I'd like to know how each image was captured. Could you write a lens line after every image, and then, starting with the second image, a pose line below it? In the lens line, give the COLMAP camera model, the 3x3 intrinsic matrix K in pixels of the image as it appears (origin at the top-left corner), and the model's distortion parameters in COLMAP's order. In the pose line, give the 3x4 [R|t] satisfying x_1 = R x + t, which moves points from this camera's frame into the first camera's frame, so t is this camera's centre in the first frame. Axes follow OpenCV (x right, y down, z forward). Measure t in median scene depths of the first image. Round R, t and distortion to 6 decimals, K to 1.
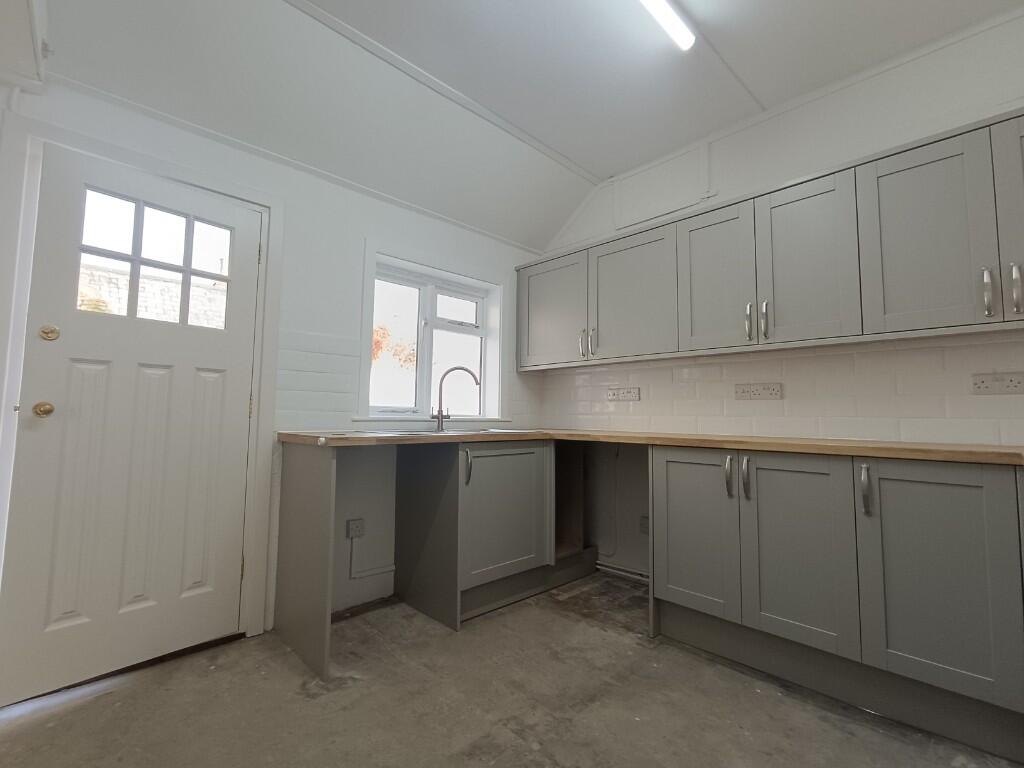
lens RADIAL K [[458.8, 0, 512.7], [0, 458.8, 378.4], [0, 0, 1]] dist [-0.014638, 0.005581]
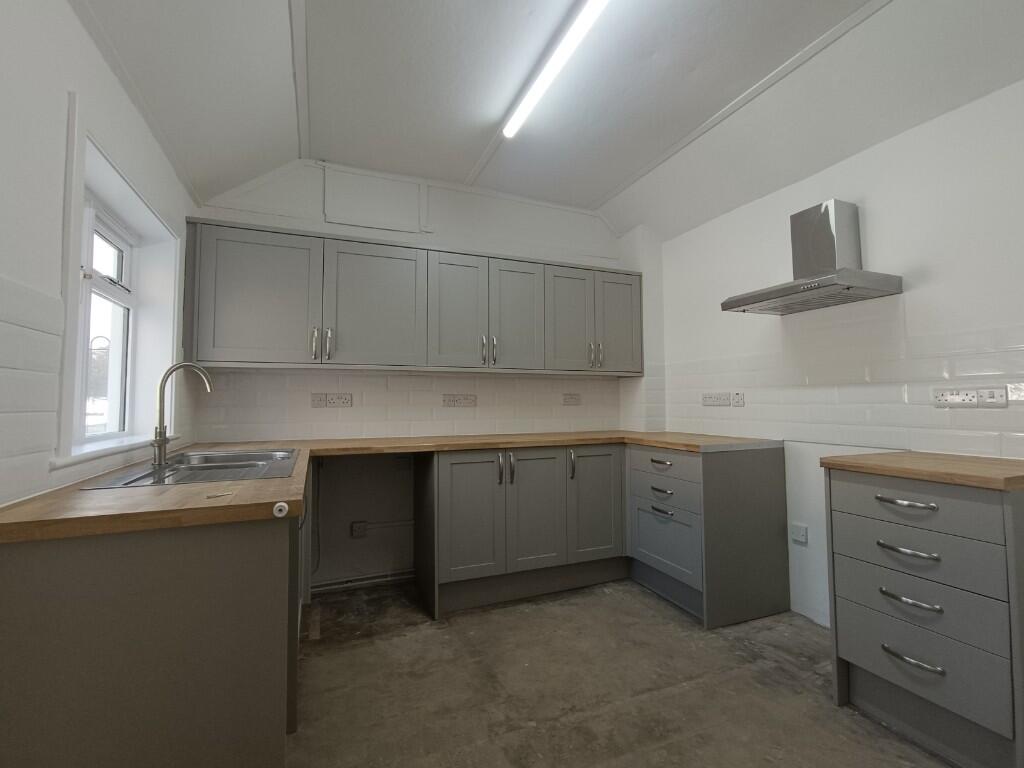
lens RADIAL K [[458.8, 0, 499.5], [0, 458.8, 385.5], [0, 0, 1]] dist [-0.014638, 0.005581]
pose [[0.382870, 0.020317, 0.923579, -0.785164], [-0.063832, 0.997951, 0.004508, -0.035675], [-0.921594, -0.060680, 0.383383, 0.505020]]
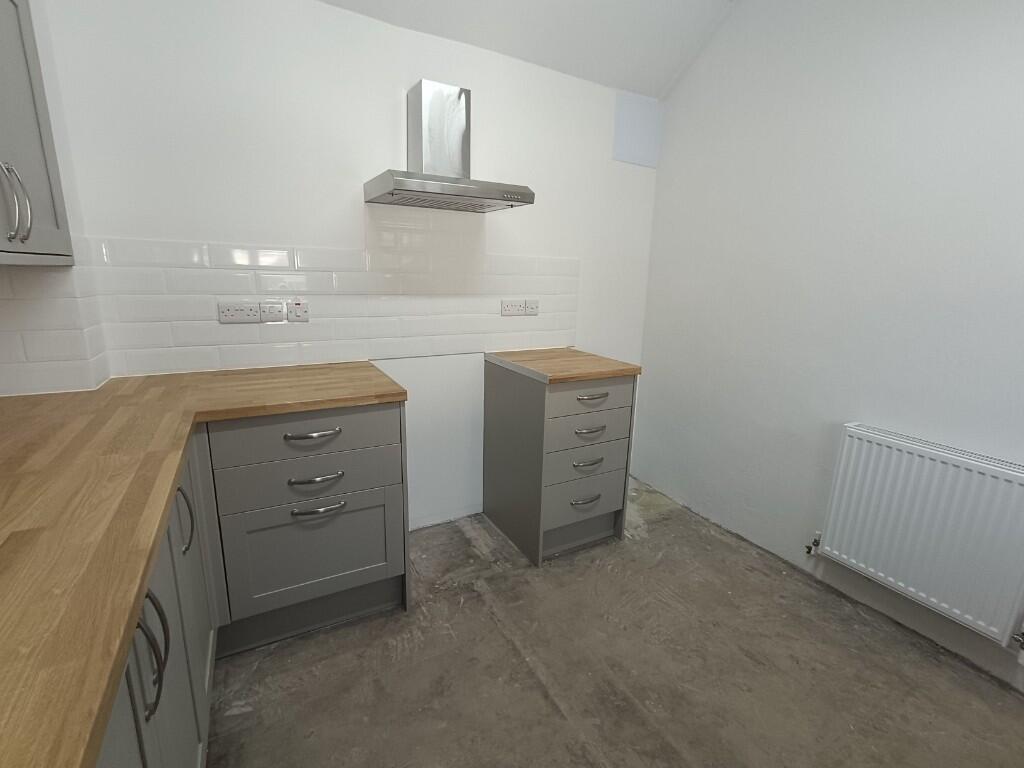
lens RADIAL K [[458.8, 0, 508.6], [0, 458.8, 387.5], [0, 0, 1]] dist [-0.014638, 0.005581]
pose [[-0.964178, -0.093584, 0.248200, 0.140435], [-0.052476, 0.984500, 0.167352, -0.063909], [-0.260014, 0.148332, -0.954144, 1.221896]]
